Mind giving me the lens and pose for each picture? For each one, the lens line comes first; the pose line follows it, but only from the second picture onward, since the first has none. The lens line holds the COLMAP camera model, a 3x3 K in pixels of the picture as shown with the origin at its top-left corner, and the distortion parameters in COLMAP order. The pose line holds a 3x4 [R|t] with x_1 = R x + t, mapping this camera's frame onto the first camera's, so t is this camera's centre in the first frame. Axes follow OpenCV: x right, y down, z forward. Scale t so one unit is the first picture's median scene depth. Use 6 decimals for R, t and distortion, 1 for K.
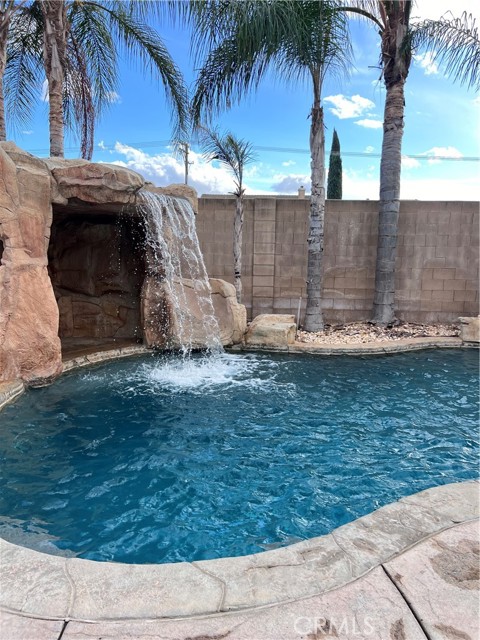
lens RADIAL K [[479.5, 0, 239.5], [0, 479.5, 321.2], [0, 0, 1]] dist [0.016671, 0.002945]
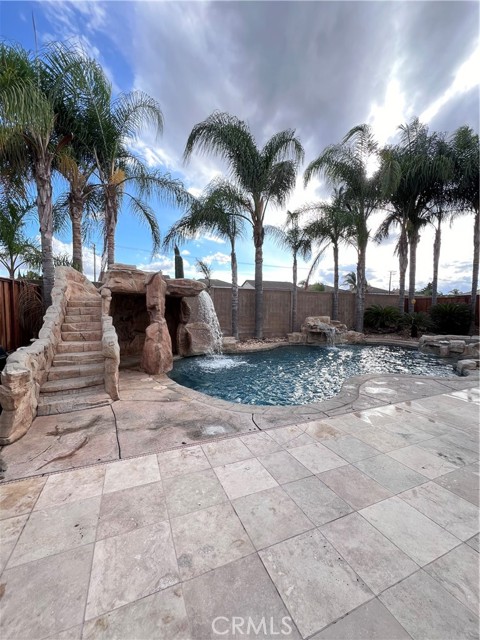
lens RADIAL K [[257.1, 0, 239.9], [0, 257.1, 317.8], [0, 0, 1]] dist [-0.004311, -0.000369]
pose [[0.894315, -0.029740, 0.446449, -0.403968], [0.067968, 0.995239, -0.069854, -0.014555], [-0.442246, 0.092815, 0.892078, -0.164296]]
